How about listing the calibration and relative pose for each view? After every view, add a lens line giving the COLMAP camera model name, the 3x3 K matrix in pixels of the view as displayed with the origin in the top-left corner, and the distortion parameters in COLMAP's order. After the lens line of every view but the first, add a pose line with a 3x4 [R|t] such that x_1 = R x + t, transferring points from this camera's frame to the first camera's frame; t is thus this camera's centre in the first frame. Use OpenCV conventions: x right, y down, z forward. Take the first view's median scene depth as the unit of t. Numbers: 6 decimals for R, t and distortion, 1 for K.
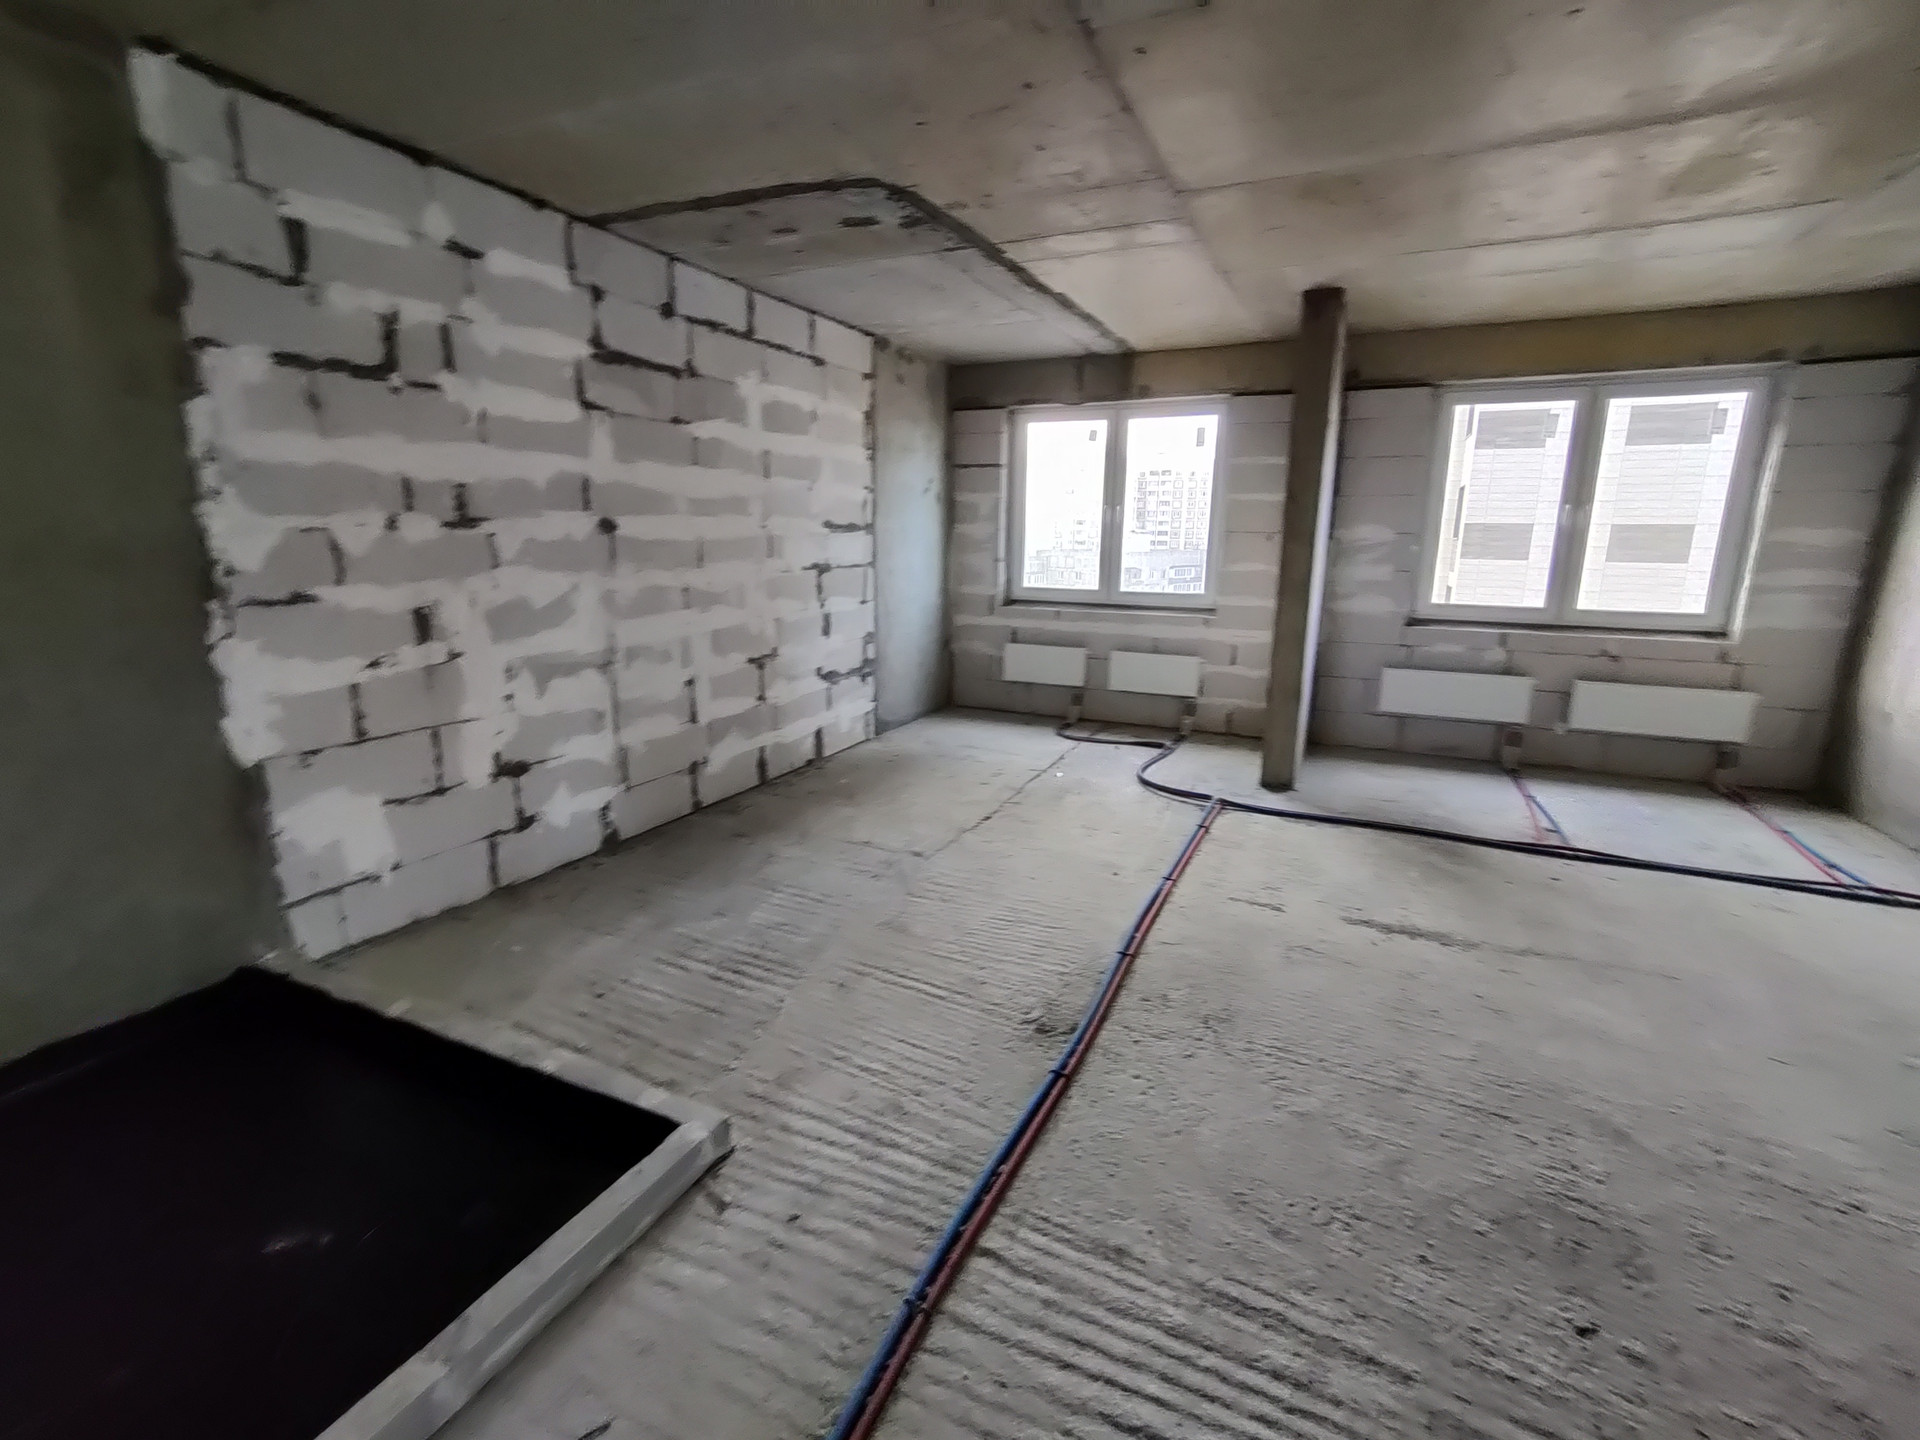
lens RADIAL K [[847.9, 0, 961.1], [0, 847.9, 713.6], [0, 0, 1]] dist [0.005181, -0.000198]
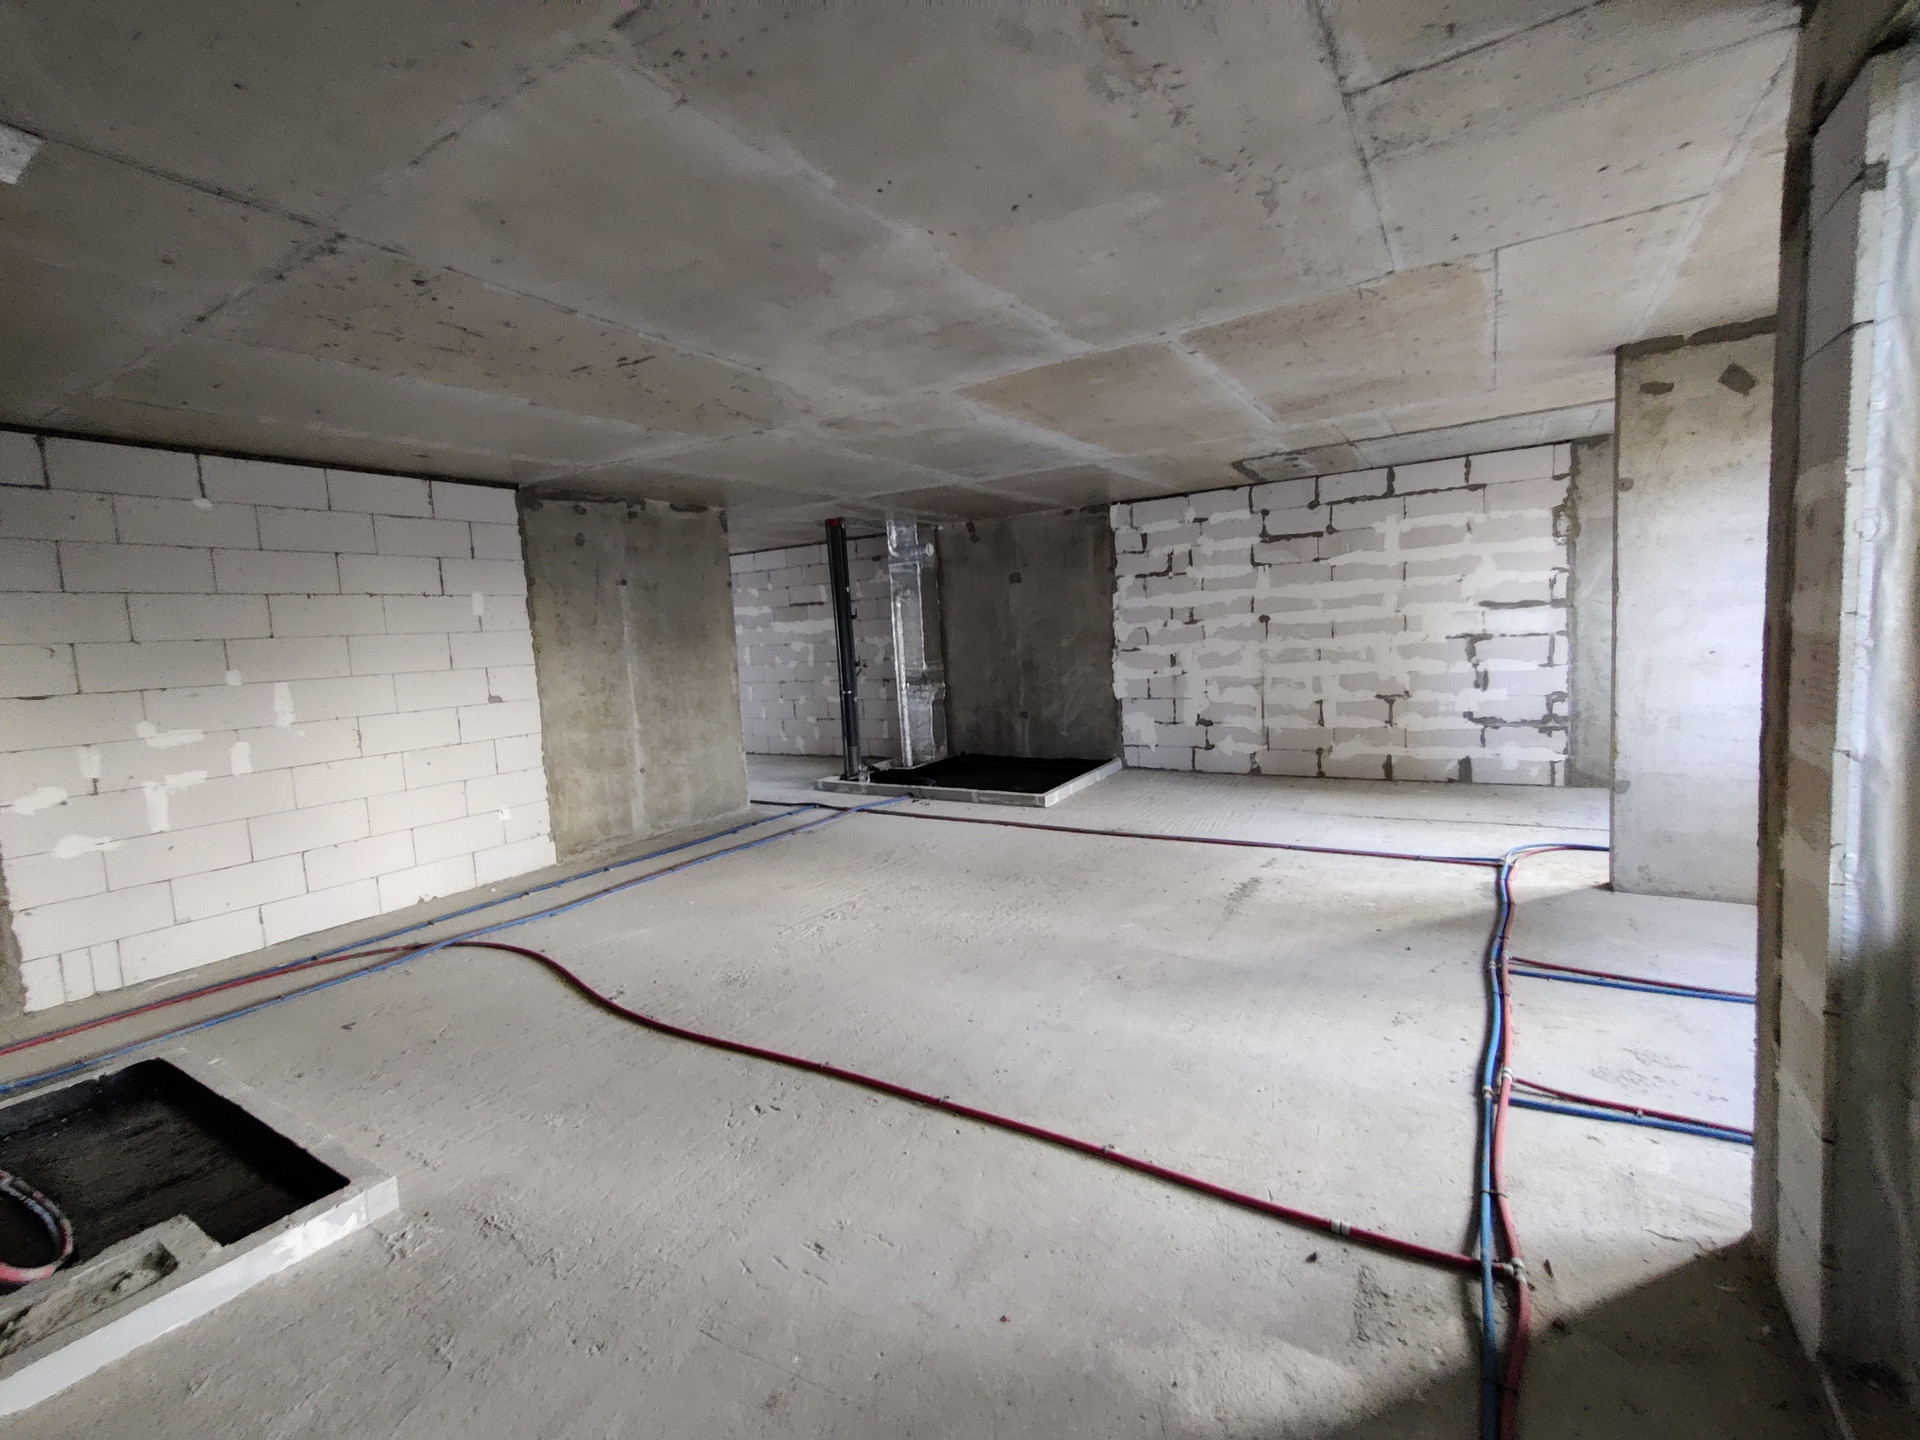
lens RADIAL K [[841.7, 0, 973.4], [0, 841.7, 701.8], [0, 0, 1]] dist [0.006051, 0.003713]
pose [[-0.114479, 0.083157, -0.989939, 1.856391], [-0.154749, 0.982833, 0.100455, -0.126225], [0.981299, 0.164693, -0.099646, 0.578171]]
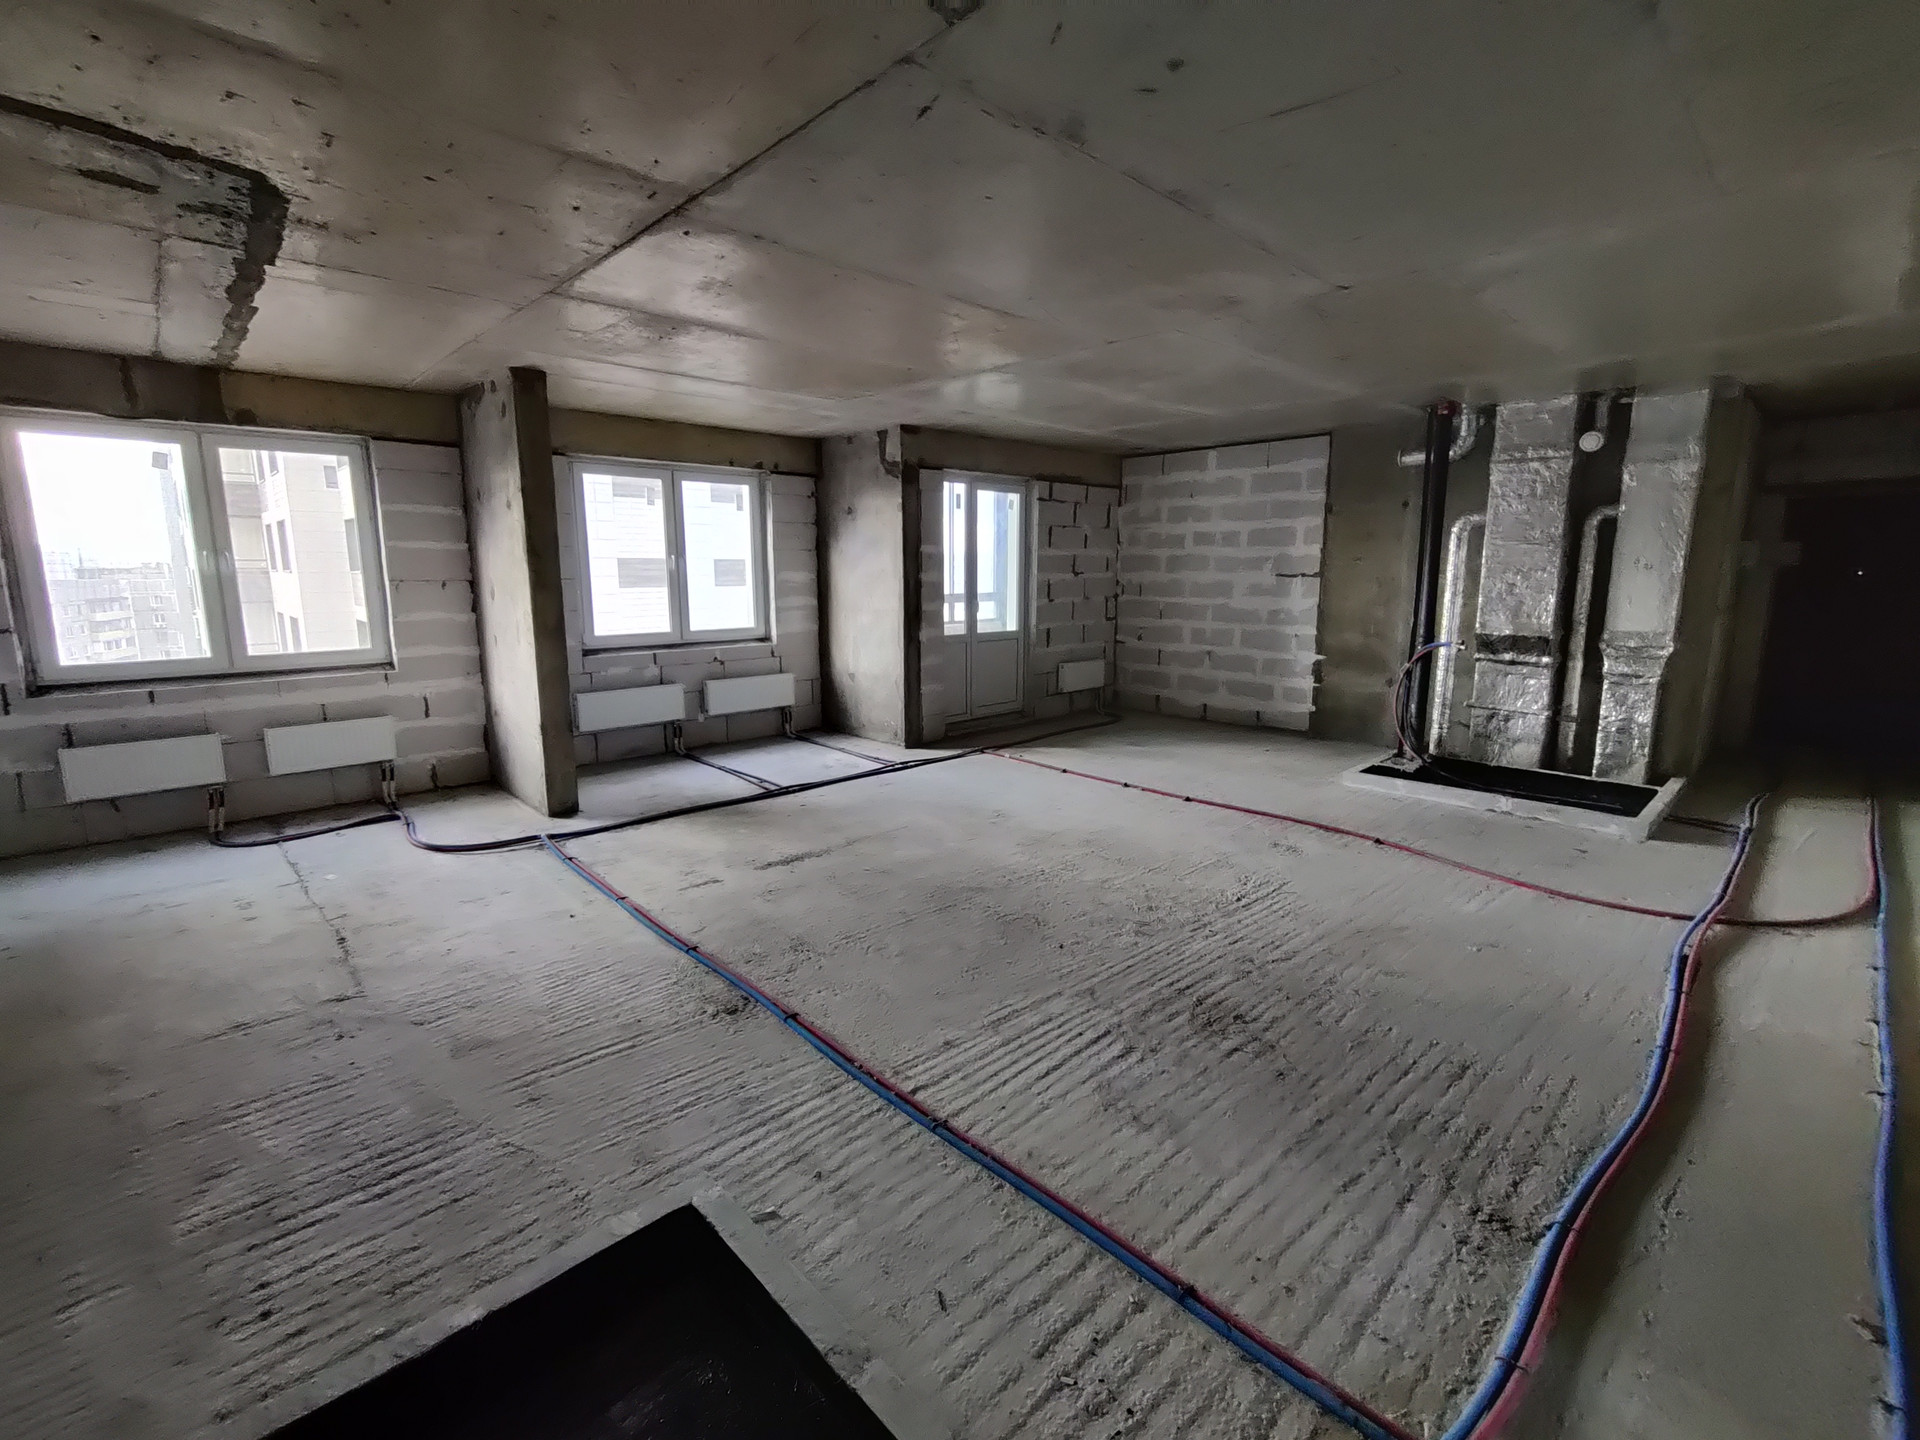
lens RADIAL K [[847.9, 0, 970.0], [0, 847.9, 703.9], [0, 0, 1]] dist [0.005181, -0.000198]
pose [[0.356690, -0.161312, 0.920191, -0.599298], [0.202645, 0.974888, 0.092350, -0.065779], [-0.911980, 0.153532, 0.380422, 0.131982]]
